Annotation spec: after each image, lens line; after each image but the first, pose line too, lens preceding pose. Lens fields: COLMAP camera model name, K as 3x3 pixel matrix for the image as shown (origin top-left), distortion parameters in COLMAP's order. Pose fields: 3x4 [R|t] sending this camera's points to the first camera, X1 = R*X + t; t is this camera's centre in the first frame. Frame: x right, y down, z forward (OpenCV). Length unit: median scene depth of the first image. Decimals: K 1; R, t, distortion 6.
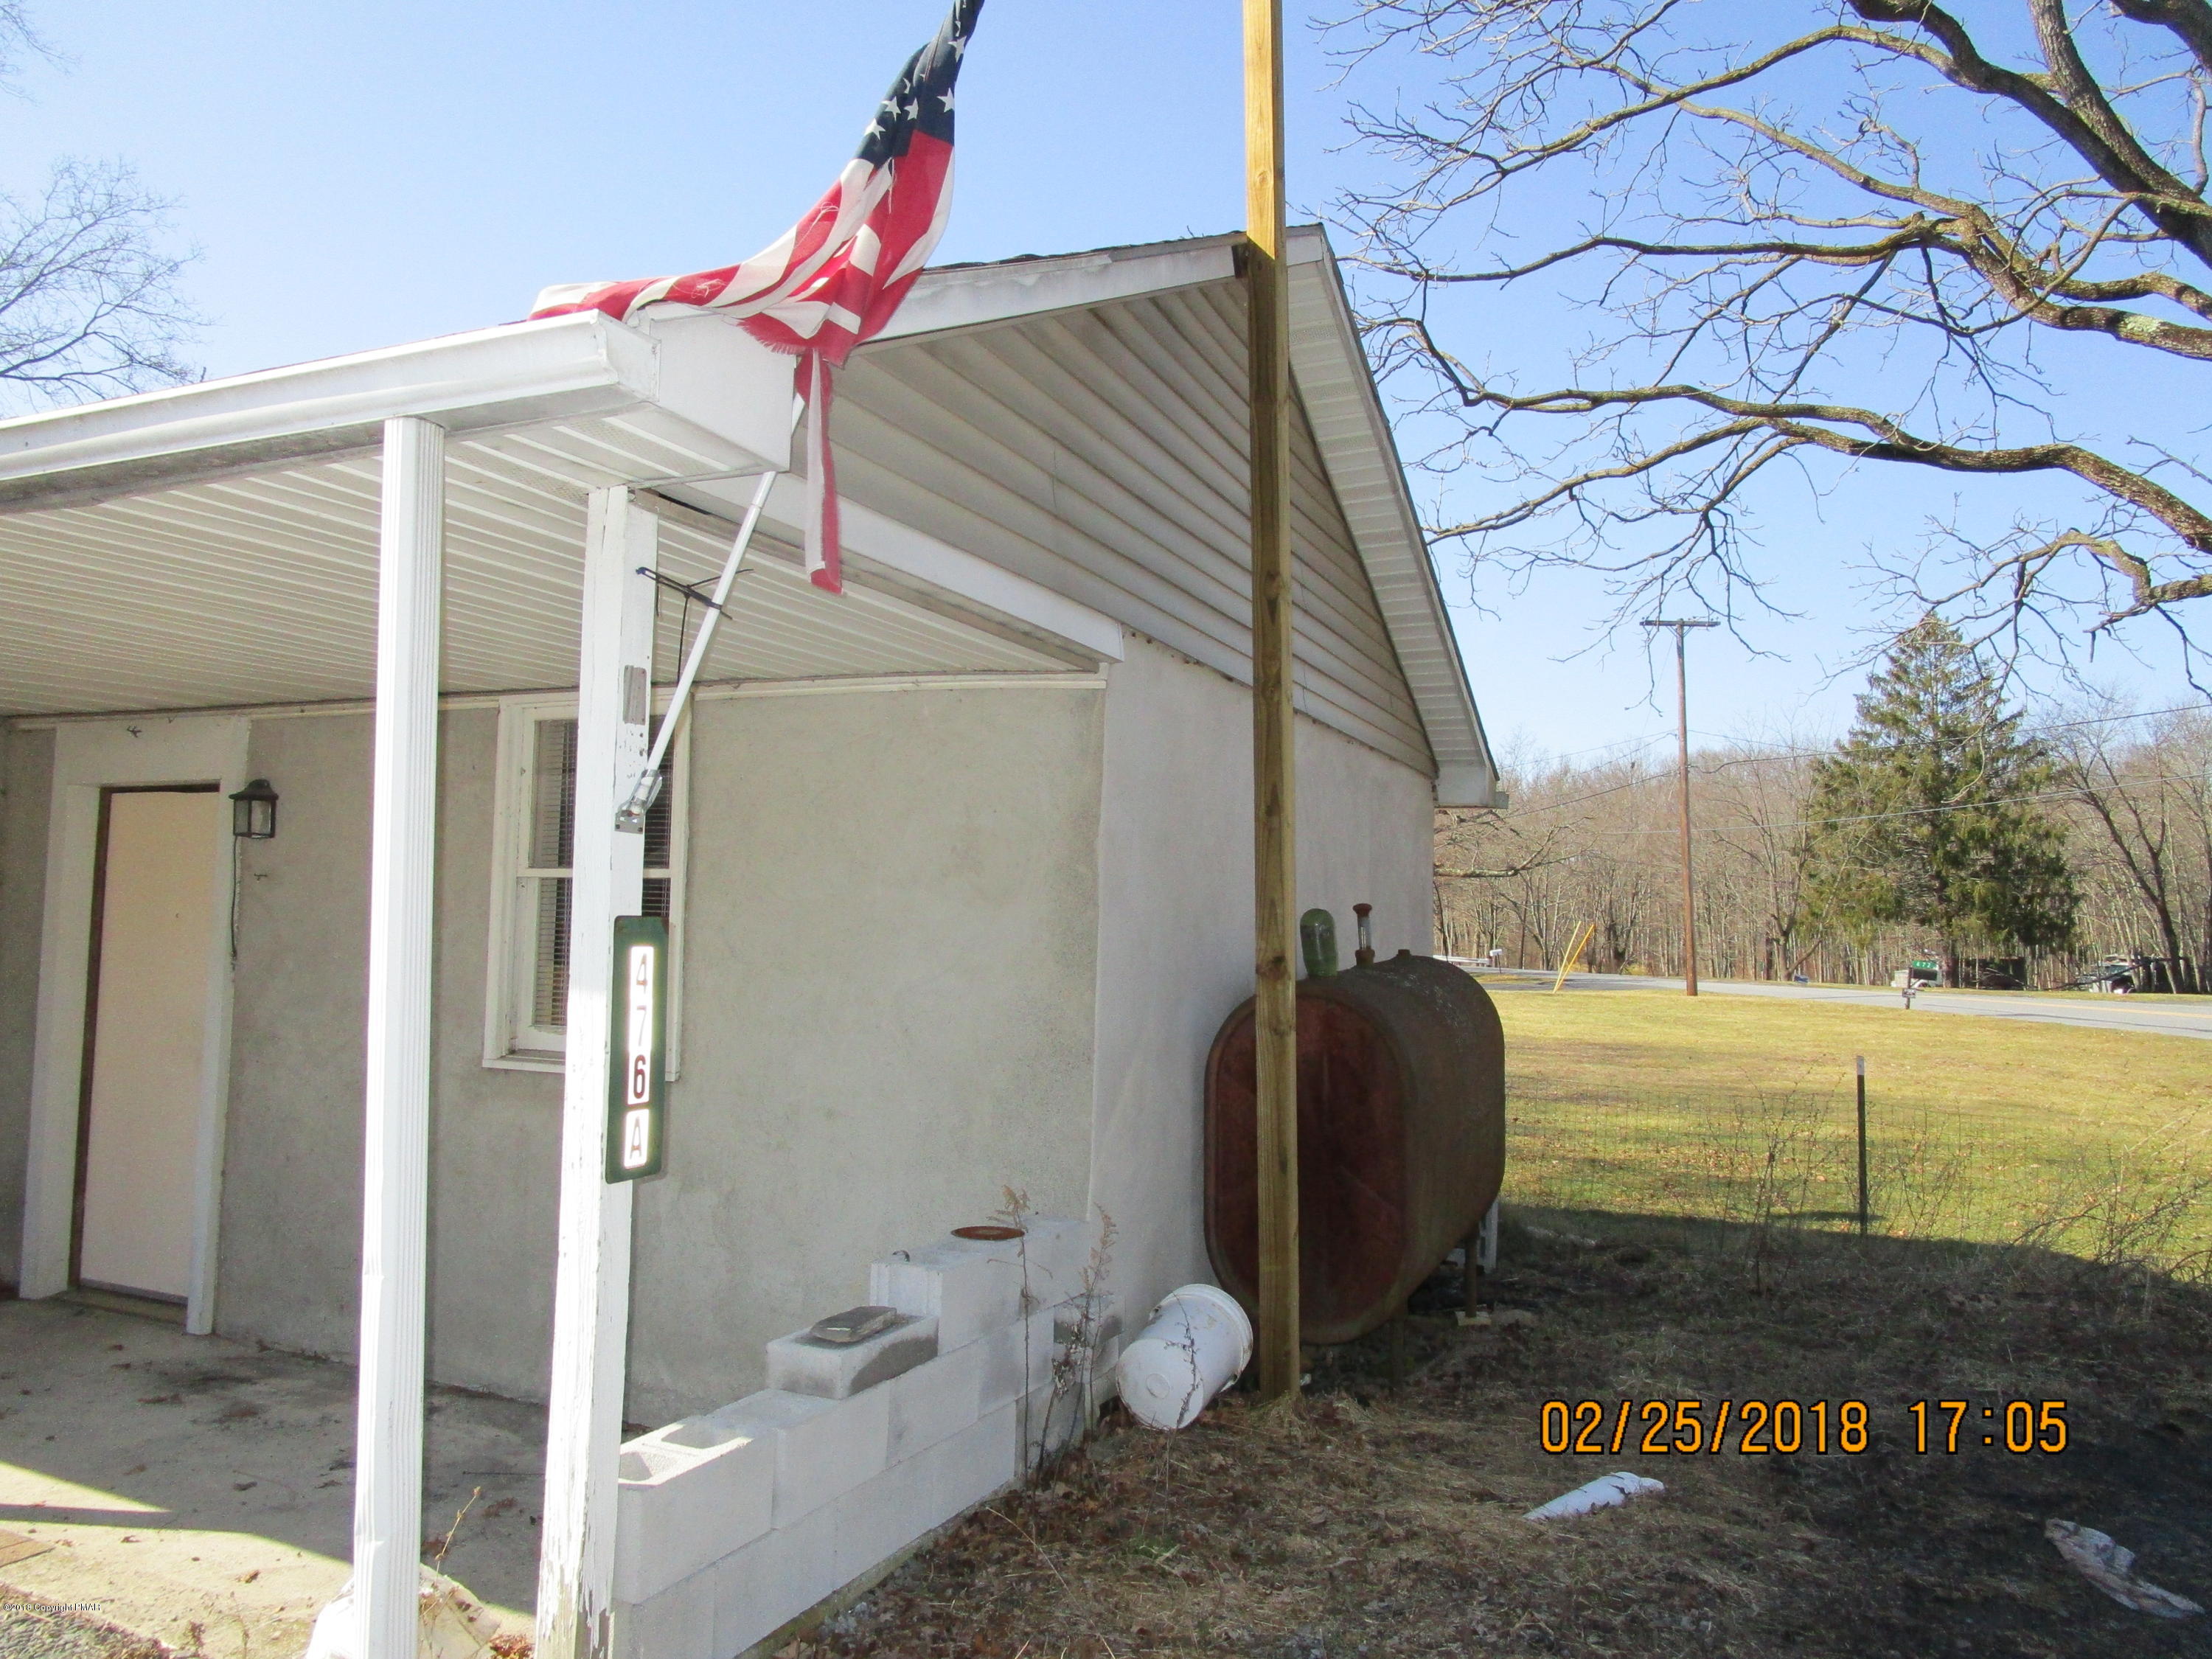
lens RADIAL K [[1544.3, 0, 1106.0], [0, 1544.3, 829.5], [0, 0, 1]] dist [-0.006752, -0.003836]
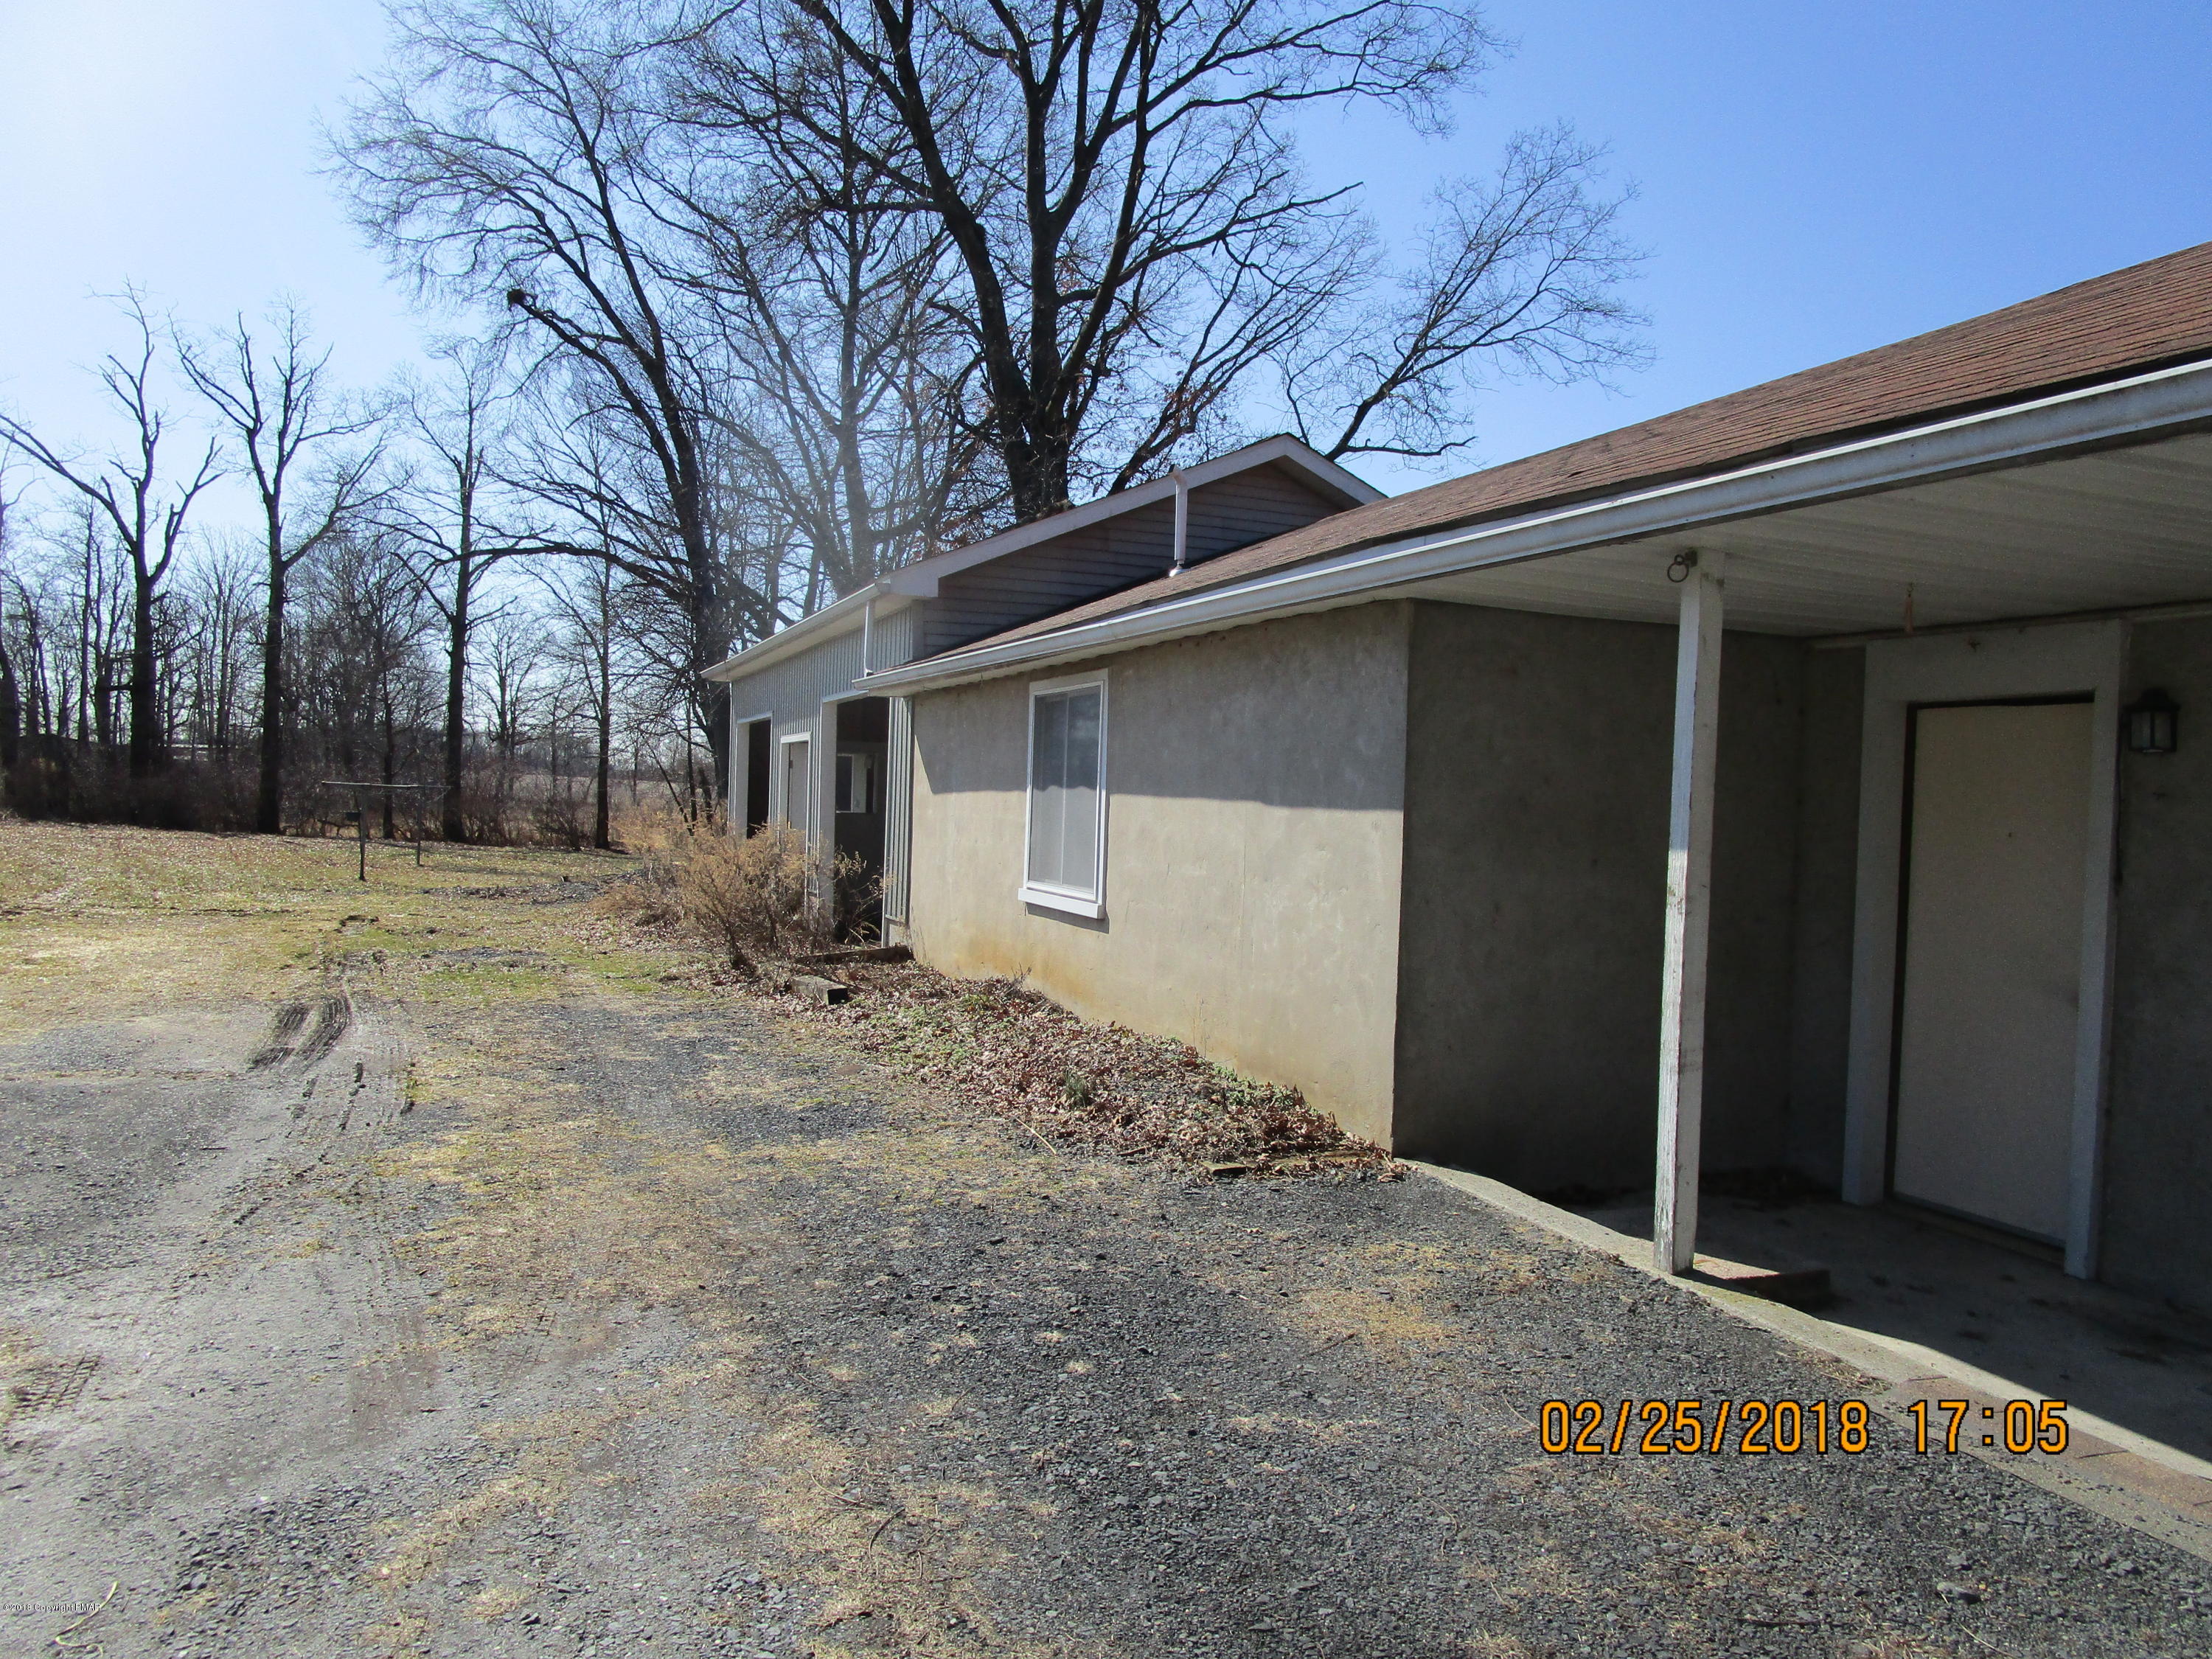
lens RADIAL K [[1544.3, 0, 1106.0], [0, 1544.3, 829.5], [0, 0, 1]] dist [-0.006752, -0.003836]
pose [[0.722761, 0.018244, -0.690857, -0.345145], [0.023440, 0.998429, 0.050889, -0.009481], [0.690700, -0.052974, 0.721198, -0.079895]]
